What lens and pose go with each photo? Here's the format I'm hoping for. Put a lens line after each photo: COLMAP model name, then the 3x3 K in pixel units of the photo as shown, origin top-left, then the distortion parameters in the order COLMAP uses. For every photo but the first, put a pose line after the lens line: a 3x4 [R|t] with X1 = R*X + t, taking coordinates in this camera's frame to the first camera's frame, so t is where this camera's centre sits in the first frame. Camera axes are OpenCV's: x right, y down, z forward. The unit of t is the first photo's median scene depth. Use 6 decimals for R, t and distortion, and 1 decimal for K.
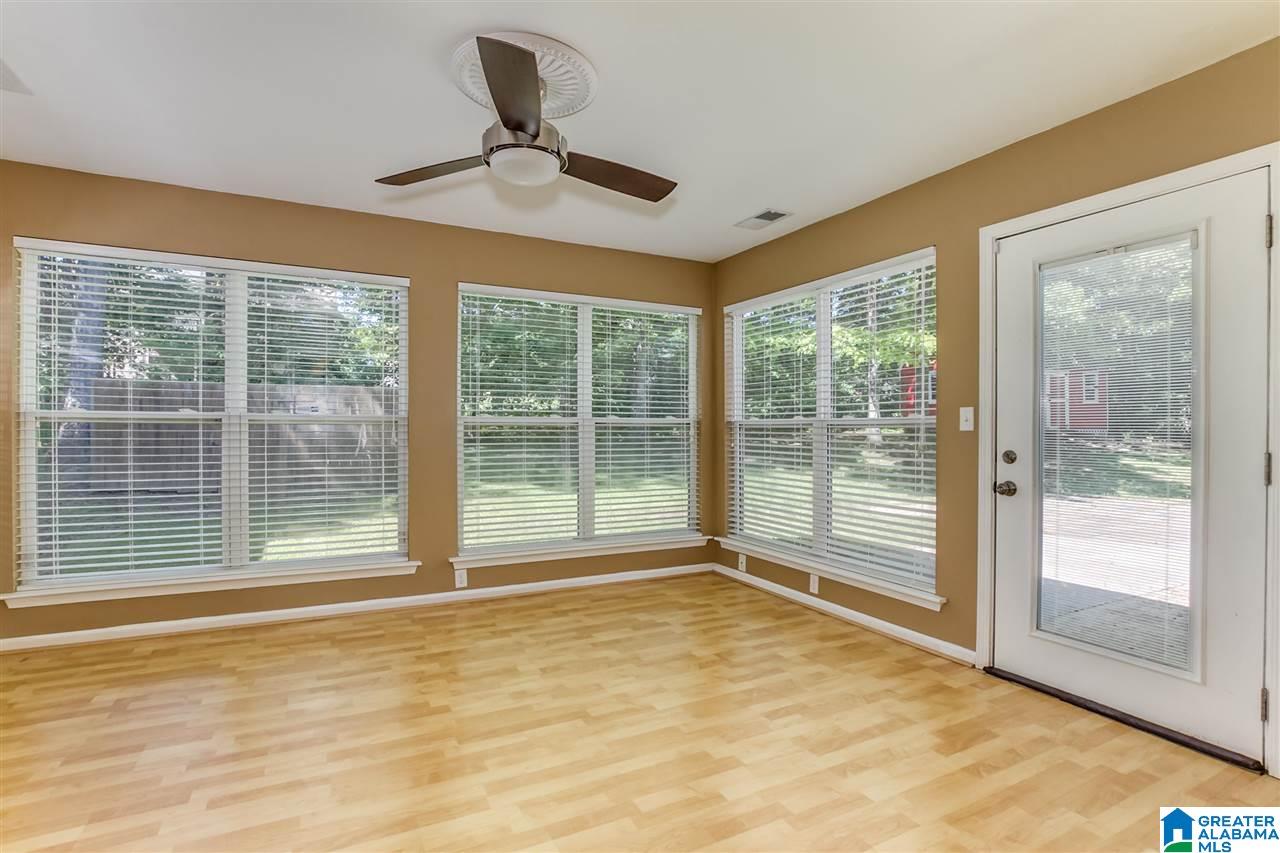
lens RADIAL K [[598.1, 0, 649.3], [0, 598.1, 434.3], [0, 0, 1]] dist [-0.024315, 0.007983]
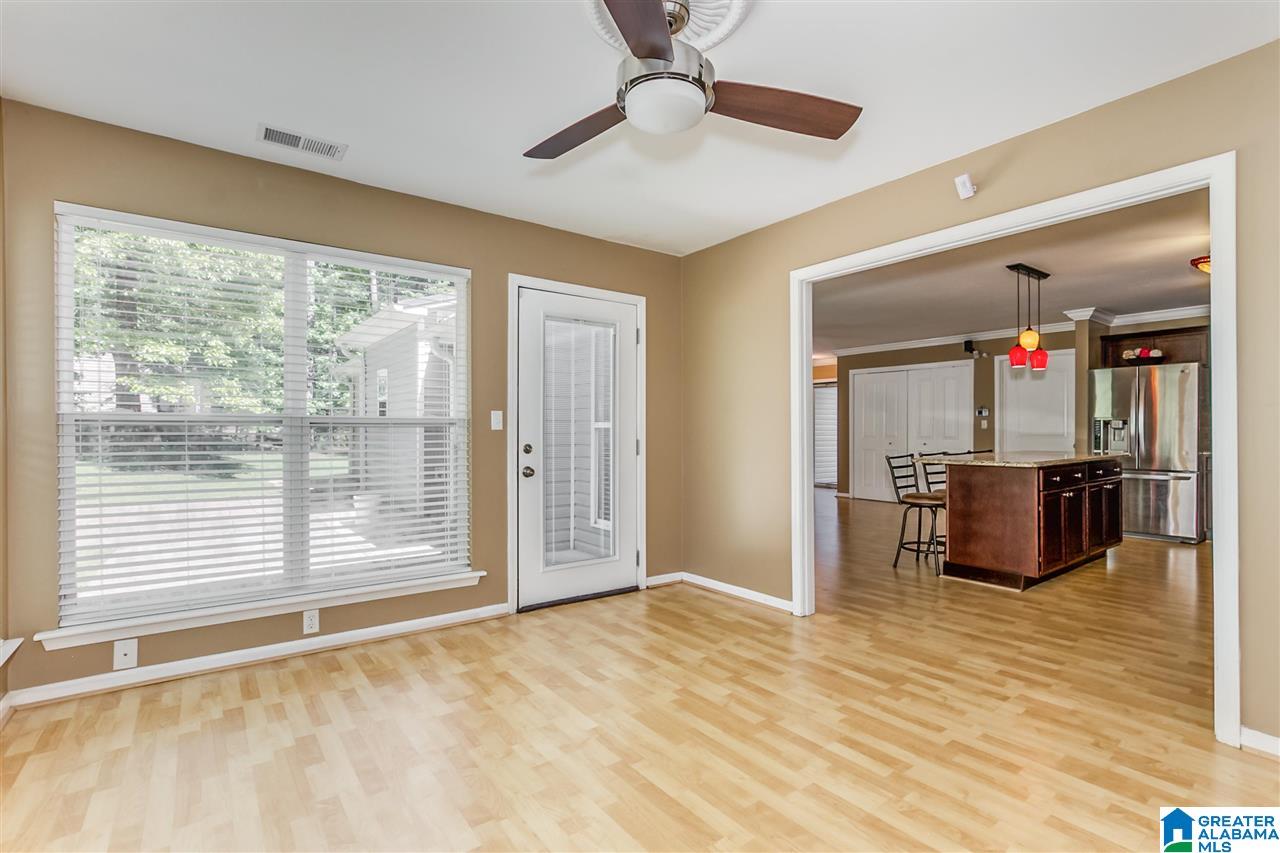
lens RADIAL K [[621.8, 0, 653.3], [0, 621.8, 429.3], [0, 0, 1]] dist [-0.023019, 0.008945]
pose [[-0.168842, -0.001670, 0.985642, -0.726233], [0.005667, 0.999980, 0.002665, -0.007936], [-0.985627, 0.006036, -0.168830, 0.807526]]
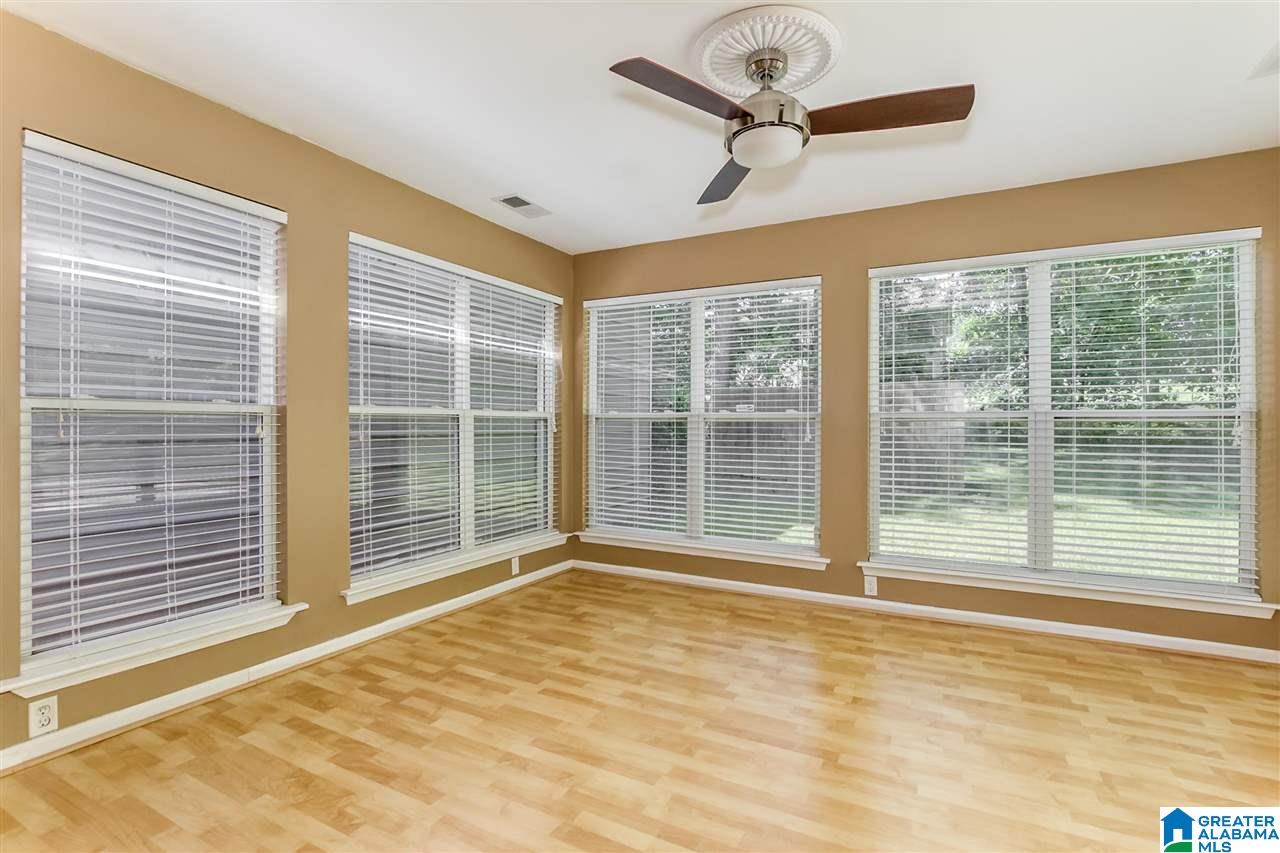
lens RADIAL K [[621.8, 0, 653.3], [0, 621.8, 429.3], [0, 0, 1]] dist [-0.023019, 0.008945]
pose [[0.573925, 0.003190, -0.818902, 0.345333], [-0.007070, 0.999974, -0.001060, 0.000286], [0.818877, 0.006398, 0.573933, 0.199564]]
